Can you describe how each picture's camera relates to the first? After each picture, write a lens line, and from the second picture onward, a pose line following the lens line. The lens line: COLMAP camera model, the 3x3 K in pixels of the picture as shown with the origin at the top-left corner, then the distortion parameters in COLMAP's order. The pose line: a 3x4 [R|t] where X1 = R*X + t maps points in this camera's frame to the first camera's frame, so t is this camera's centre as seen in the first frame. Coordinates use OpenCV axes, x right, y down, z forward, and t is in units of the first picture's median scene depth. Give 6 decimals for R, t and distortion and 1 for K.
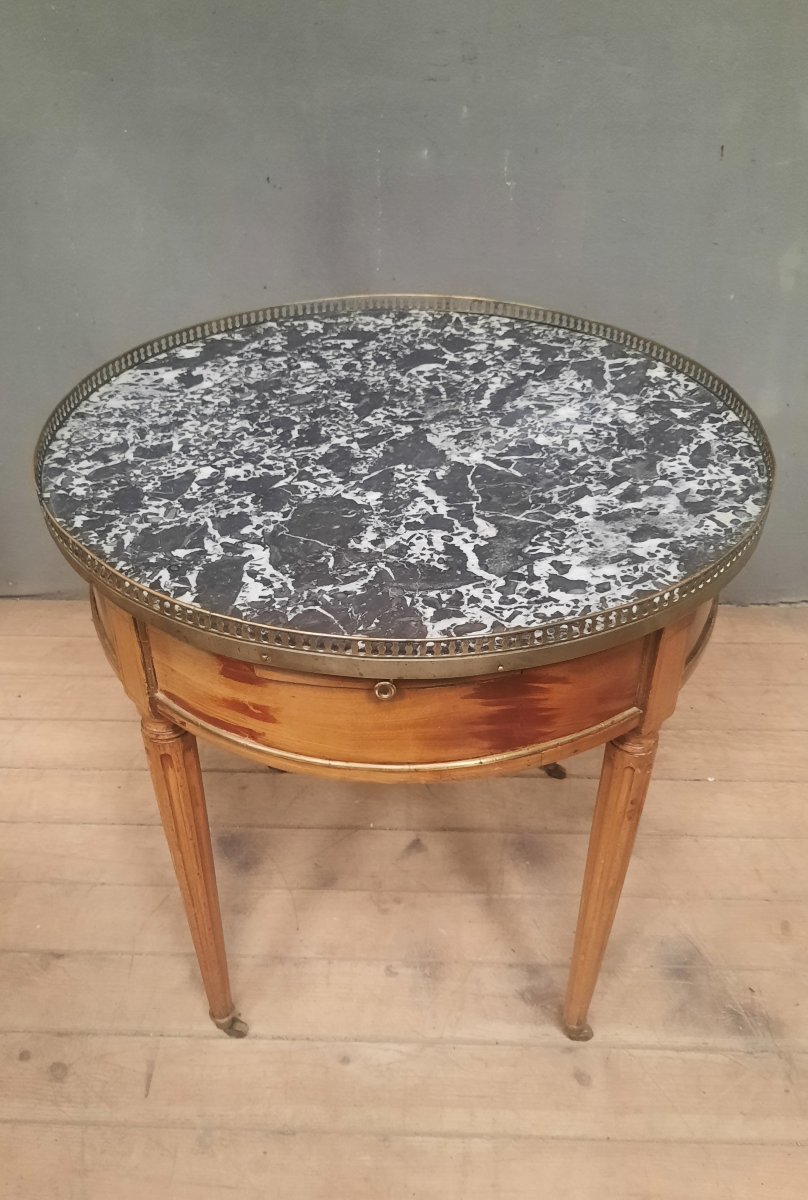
lens RADIAL K [[1057.7, 0, 390.9], [0, 1057.7, 547.9], [0, 0, 1]] dist [0.035328, -0.030845]
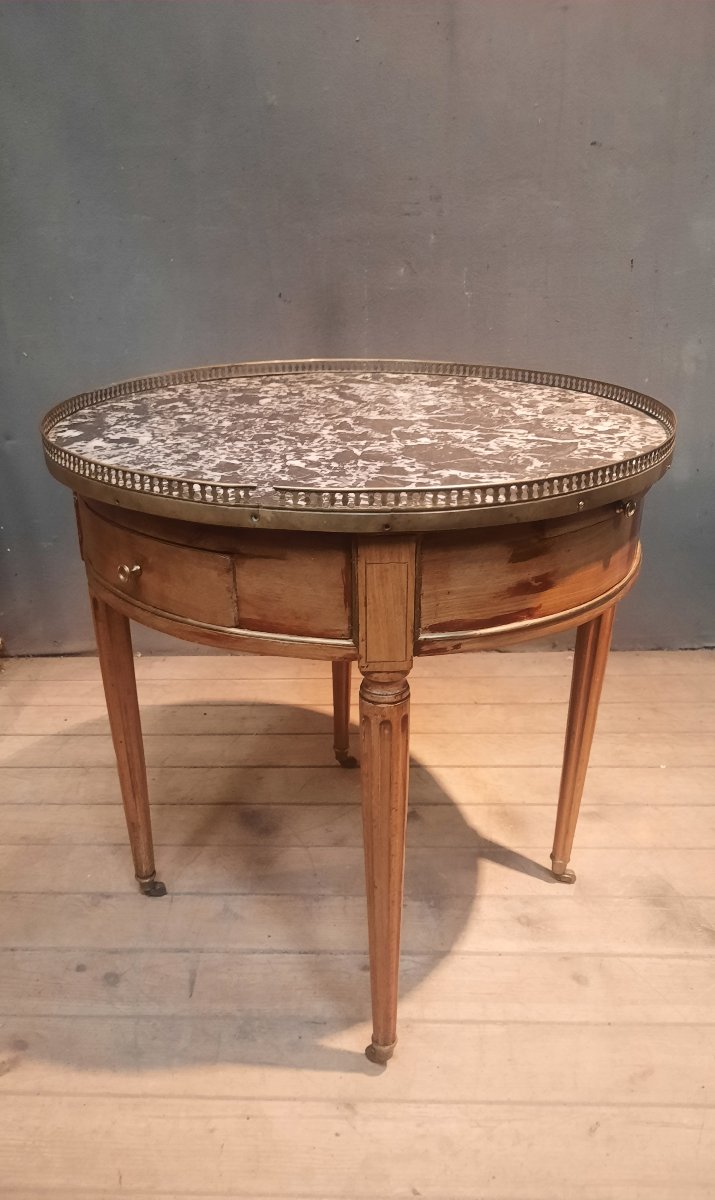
lens RADIAL K [[913.1, 0, 323.1], [0, 913.1, 594.2], [0, 0, 1]] dist [0.019818, 0.001289]
pose [[0.645348, -0.303415, 0.701046, -0.659046], [0.429336, 0.903134, -0.004347, 0.047759], [-0.631820, 0.303790, 0.713103, 0.309244]]
